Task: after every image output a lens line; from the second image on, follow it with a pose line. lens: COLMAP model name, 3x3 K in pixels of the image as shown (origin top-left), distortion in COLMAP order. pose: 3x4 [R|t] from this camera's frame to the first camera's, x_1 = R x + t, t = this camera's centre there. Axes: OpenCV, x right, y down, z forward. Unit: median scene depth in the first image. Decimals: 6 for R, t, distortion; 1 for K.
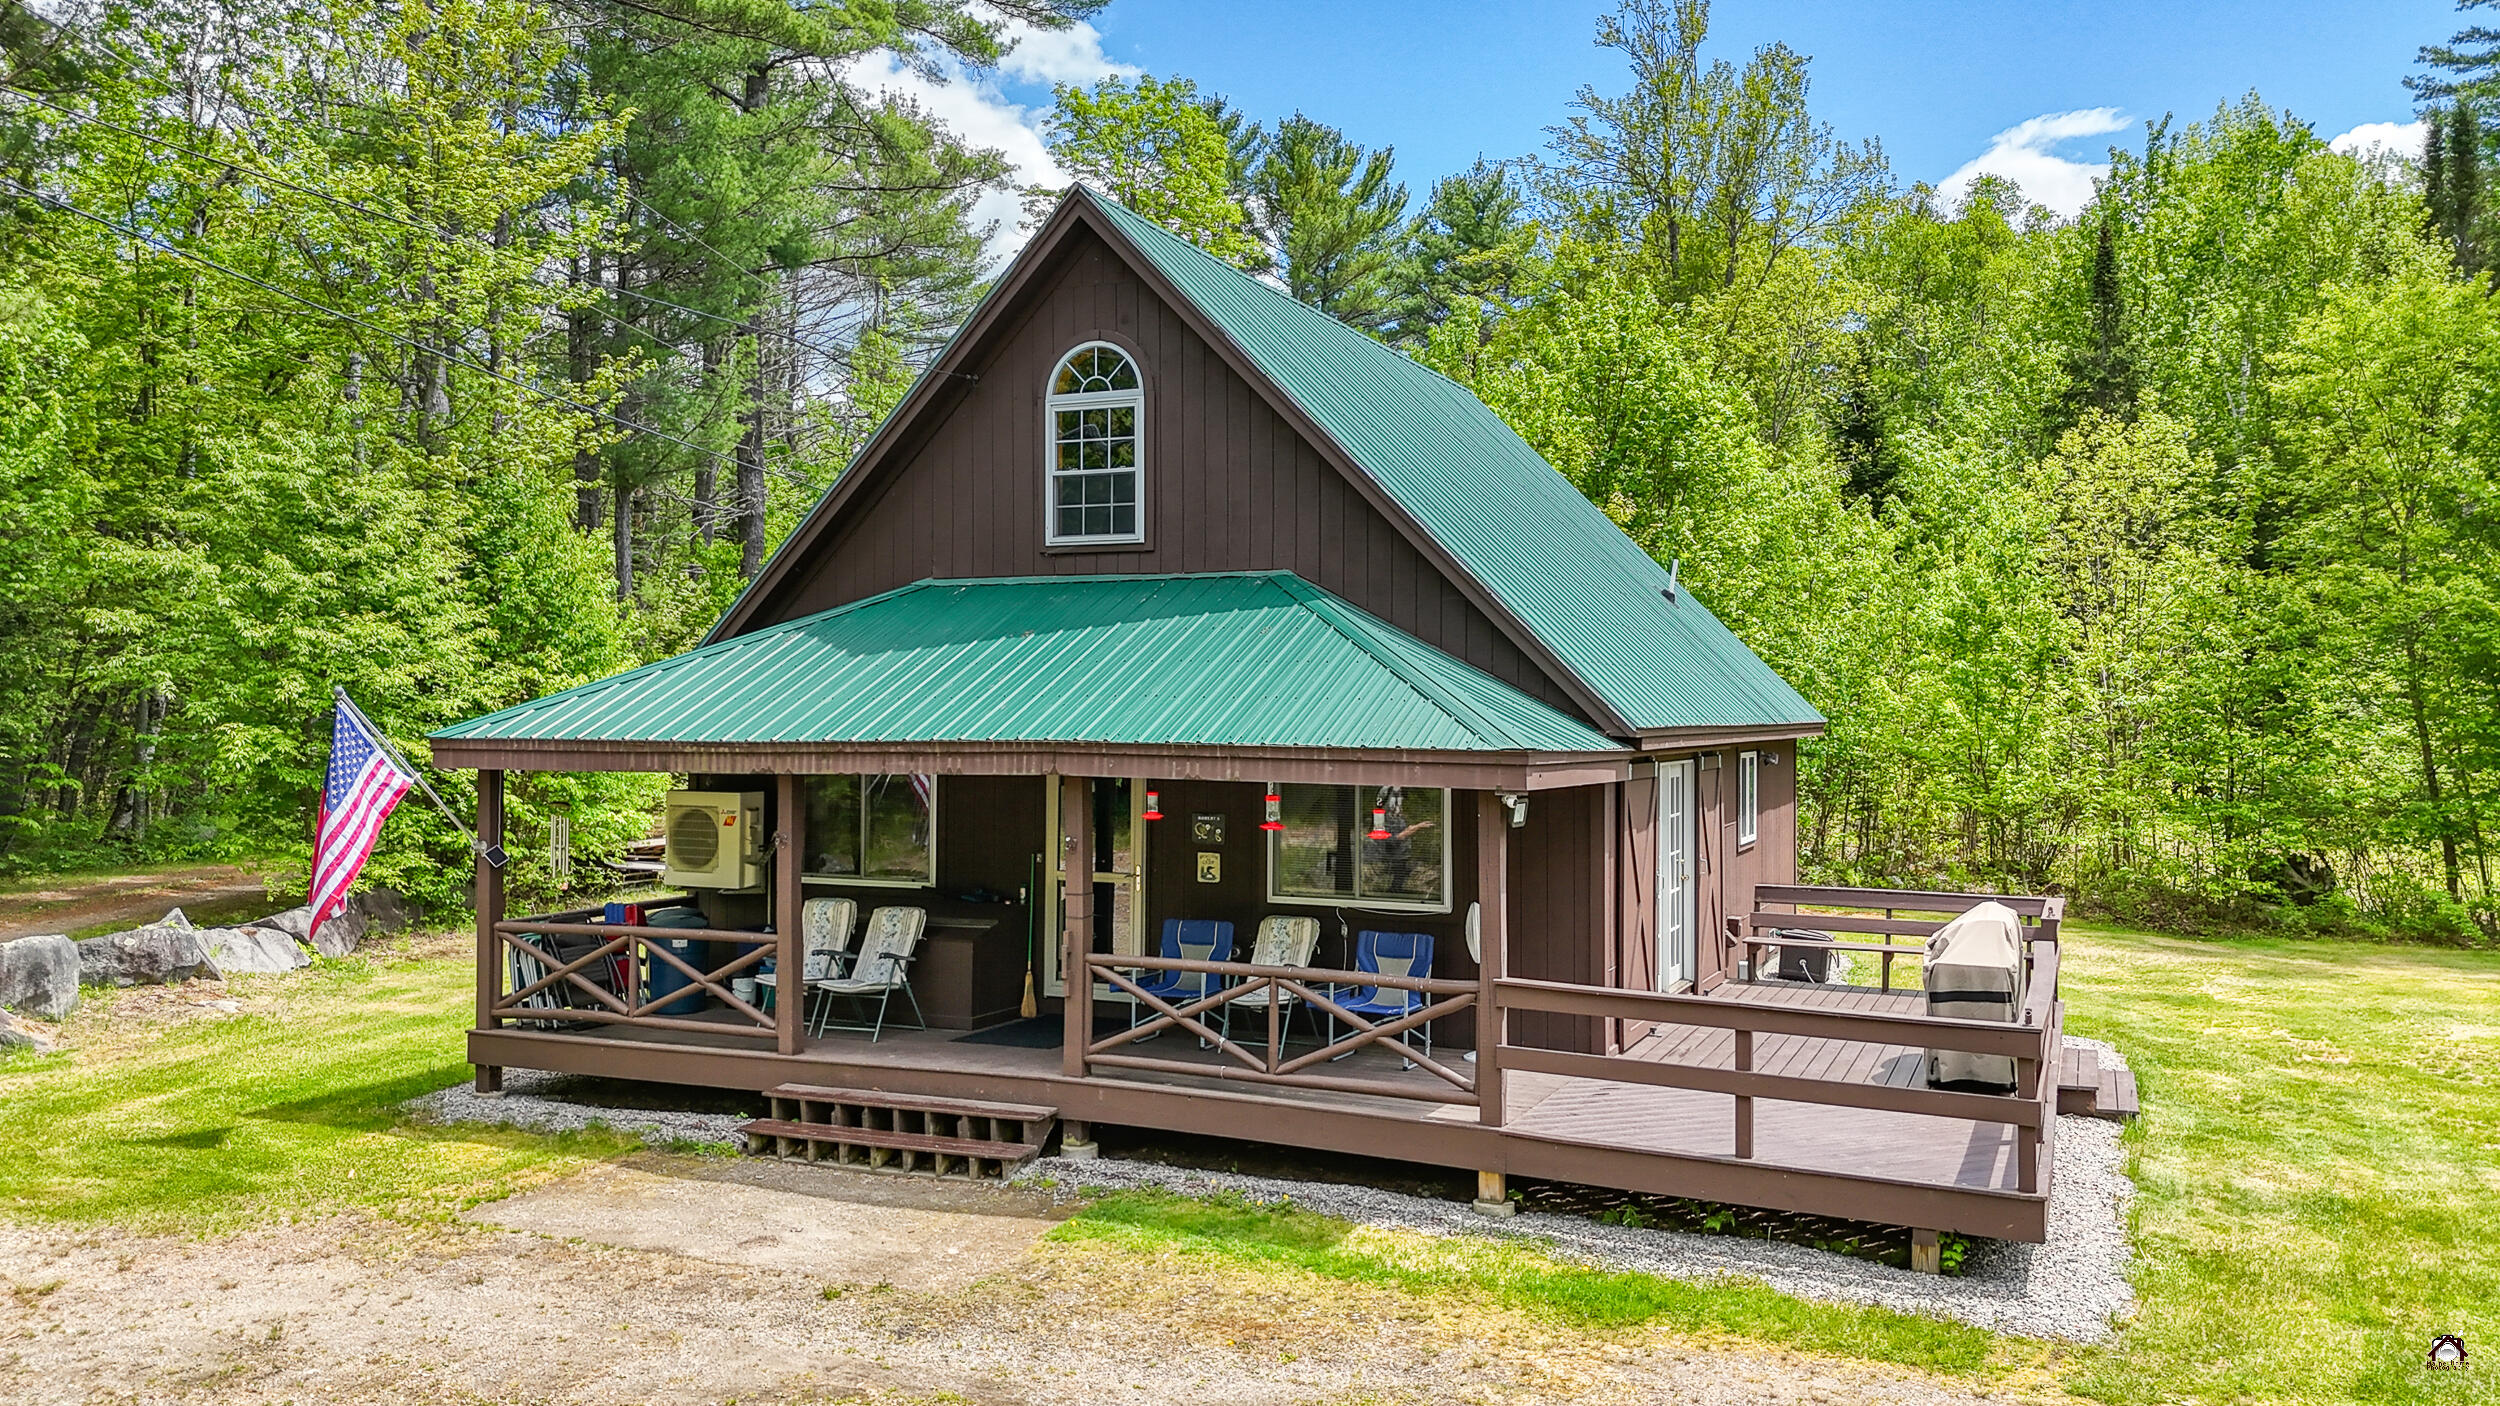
lens RADIAL K [[1833.8, 0, 1250.0], [0, 1833.8, 703.0], [0, 0, 1]] dist [0.093553, -0.103757]
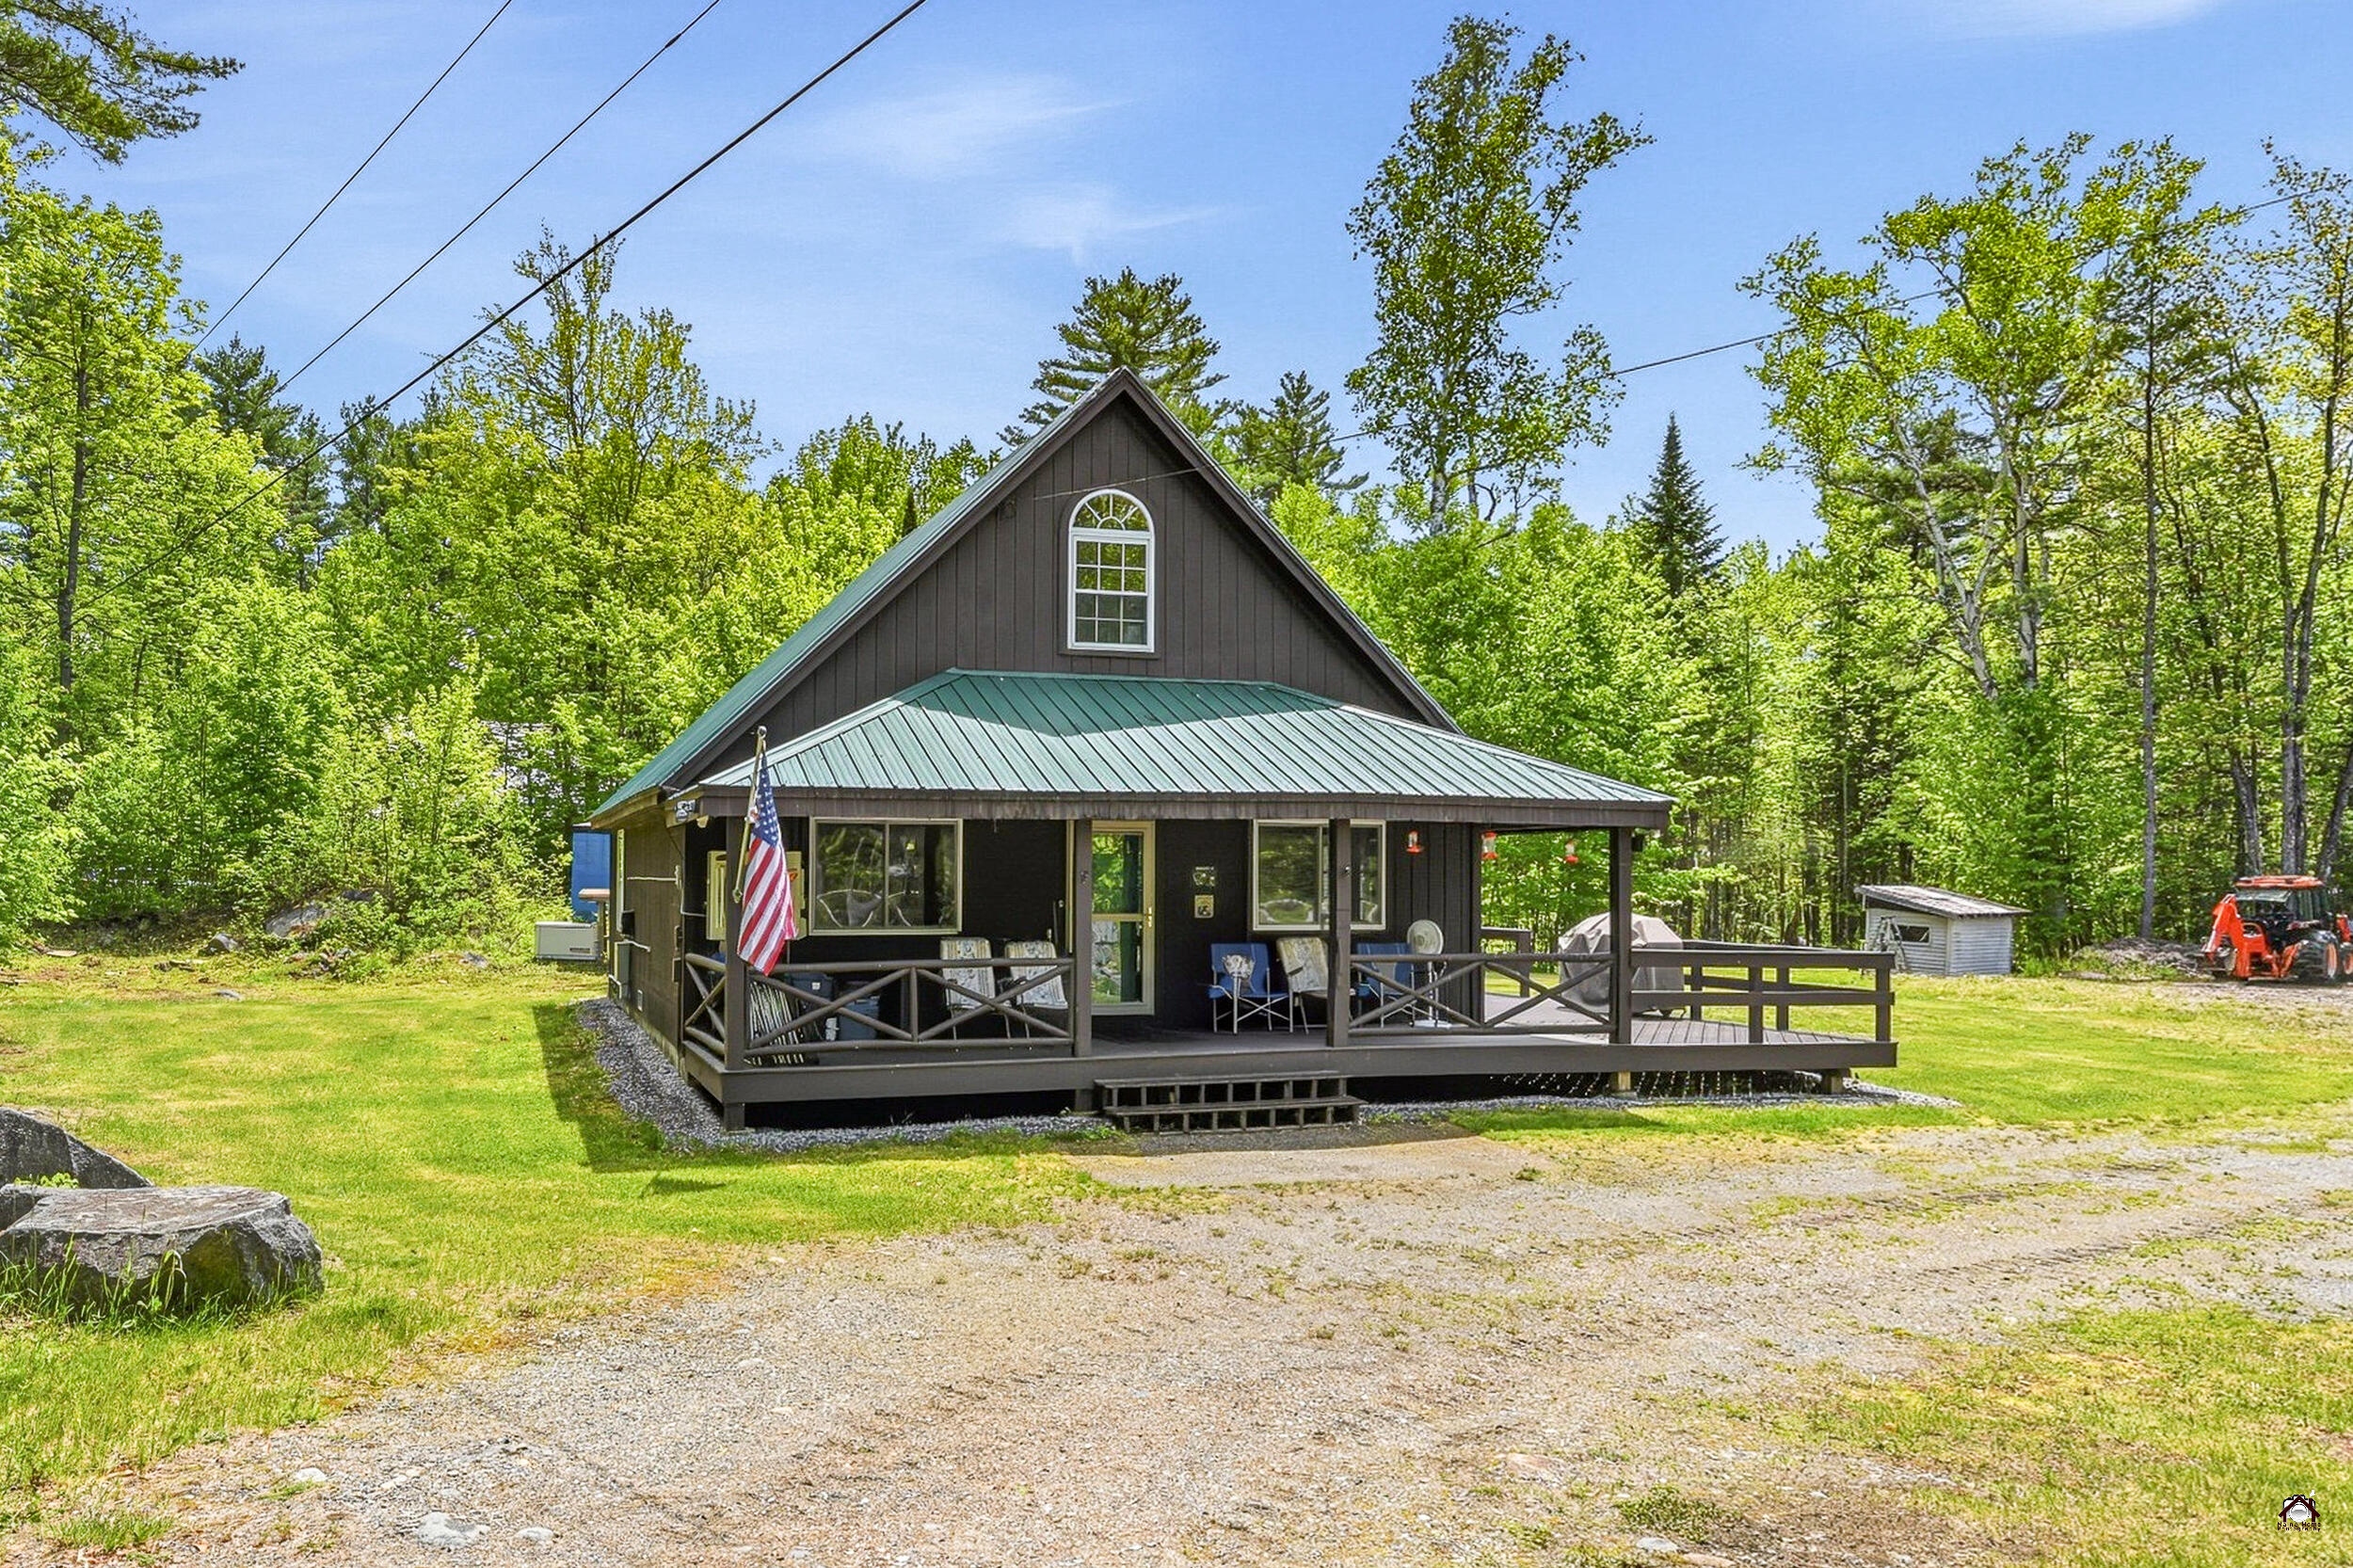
lens RADIAL K [[1568.4, 0, 906.0], [0, 1568.4, 862.6], [0, 0, 1]] dist [-0.003755, 0.000575]
pose [[0.763928, 0.013987, 0.645150, -0.889081], [-0.010874, 0.999902, -0.008803, 0.069721], [-0.645210, -0.000291, 0.764005, 0.281426]]
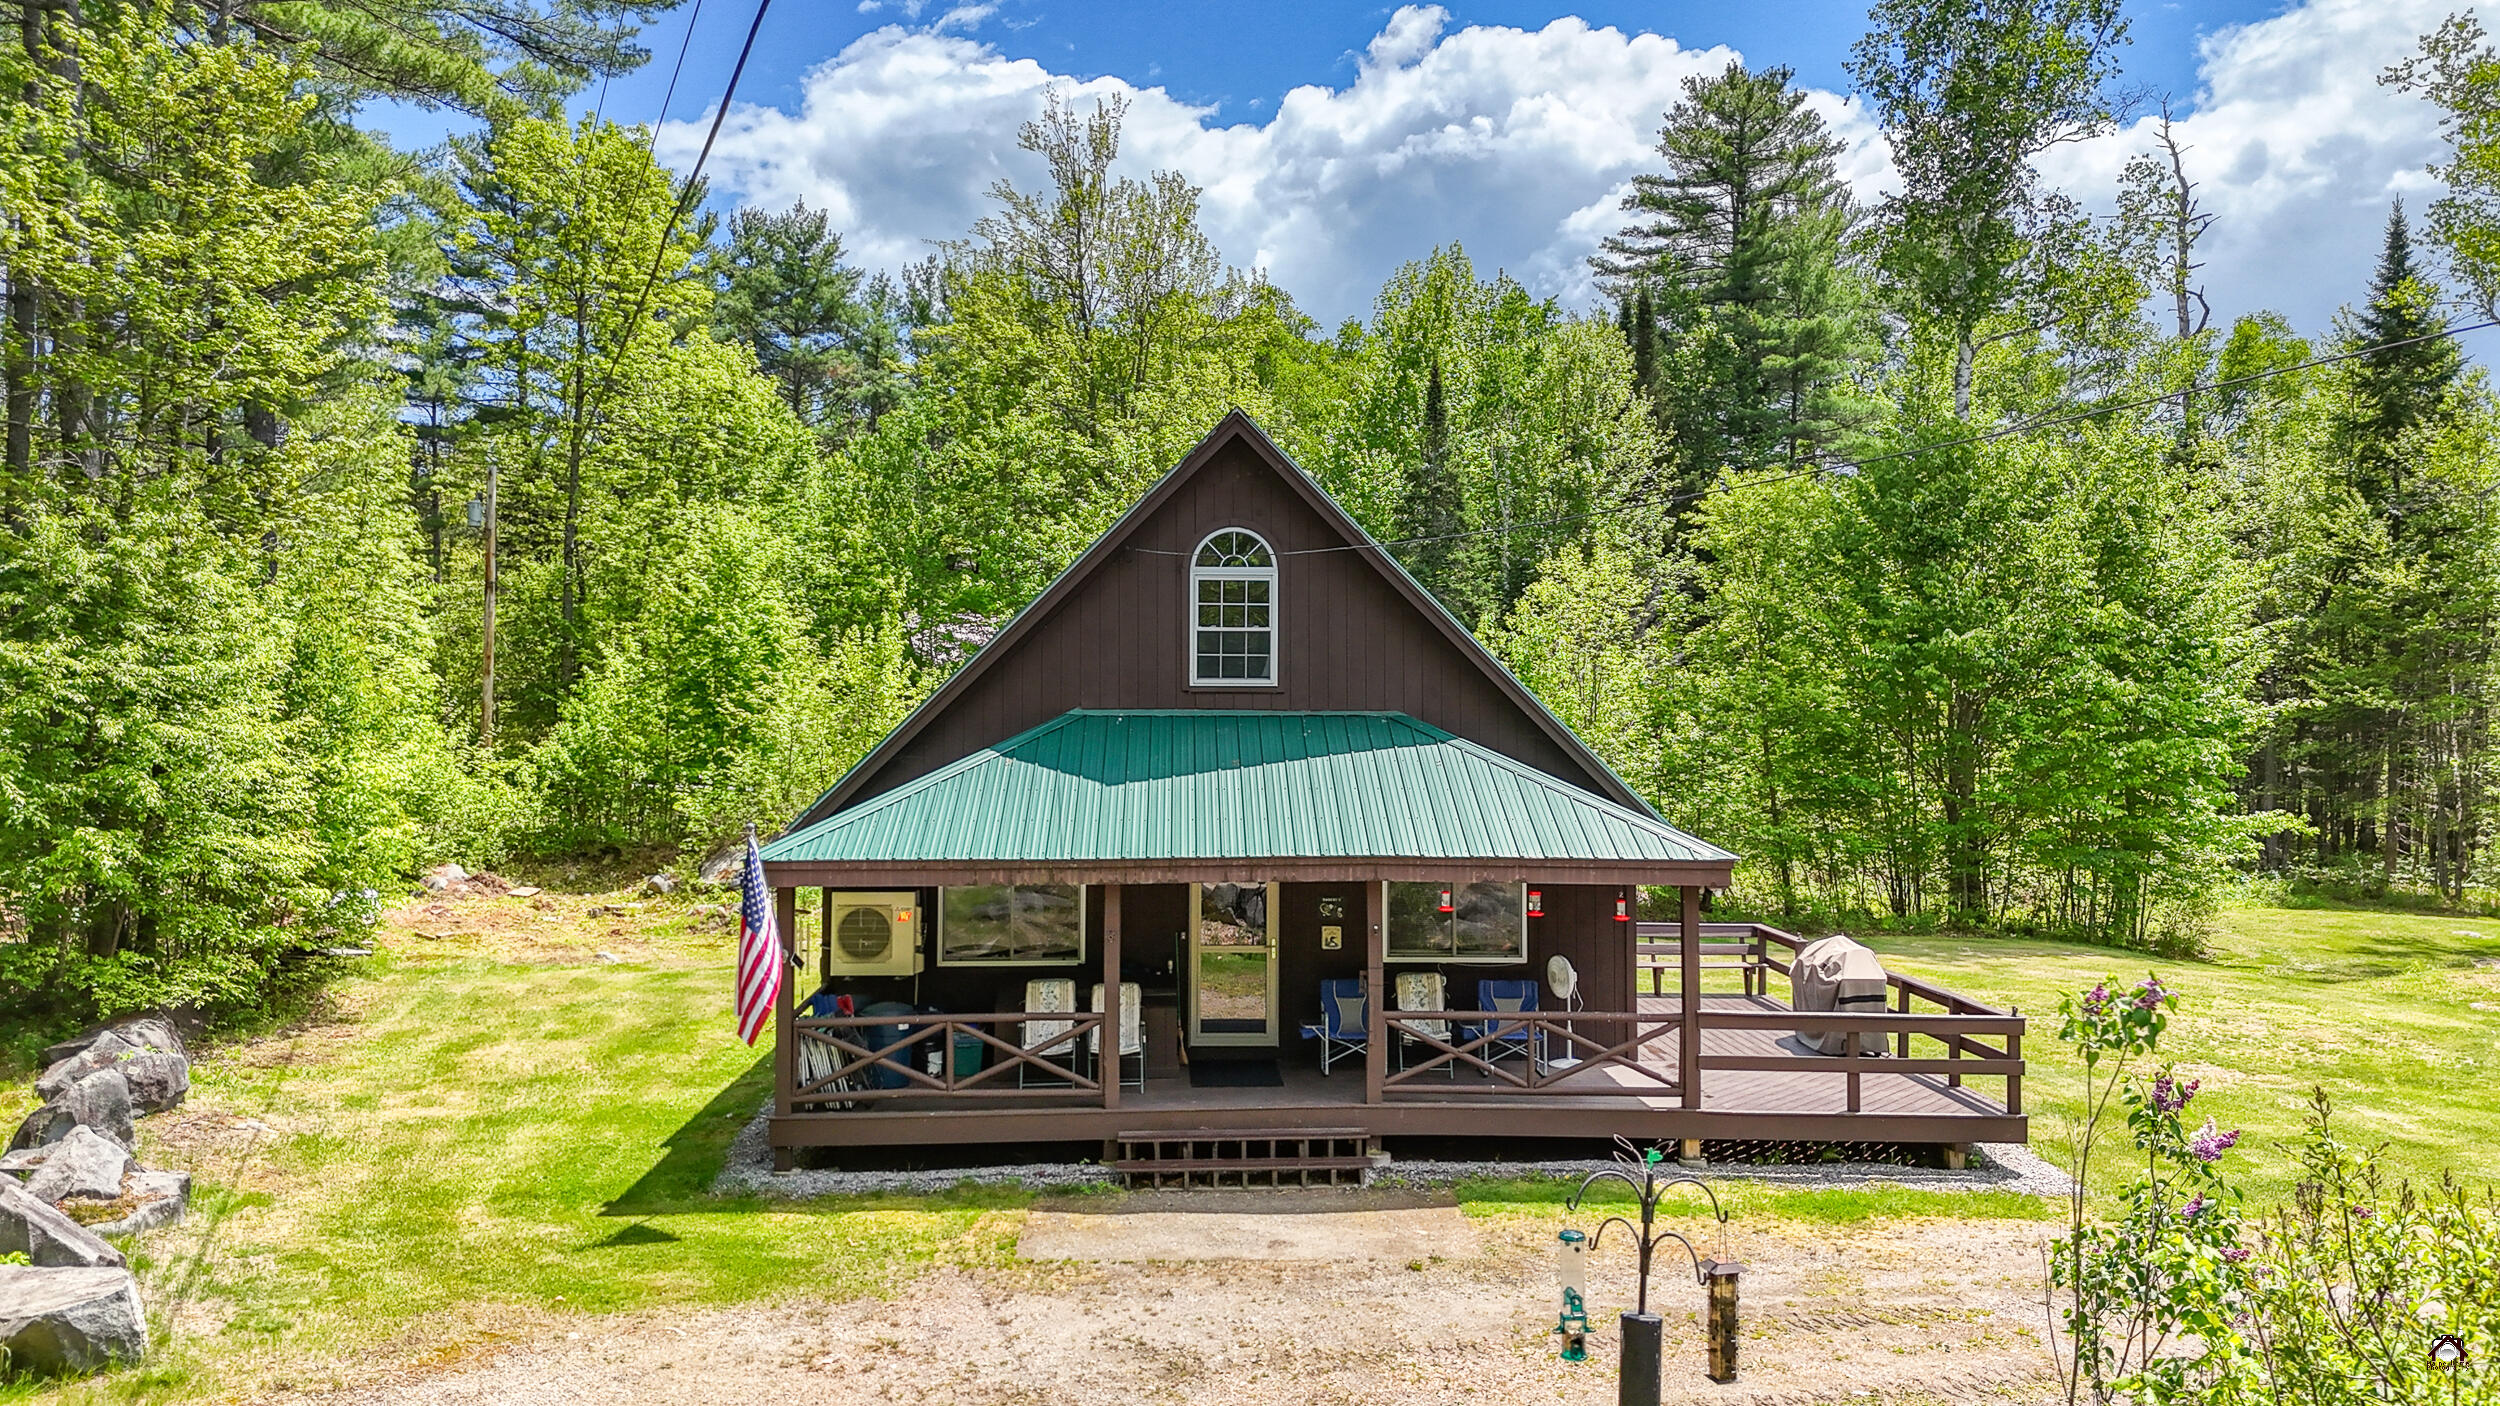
lens RADIAL K [[1833.8, 0, 1250.0], [0, 1833.8, 703.0], [0, 0, 1]] dist [0.093553, -0.103757]
pose [[0.891119, 0.003429, 0.453757, -0.658101], [-0.001525, 0.999988, -0.004562, -0.070146], [-0.453767, 0.003373, 0.891114, -0.134862]]
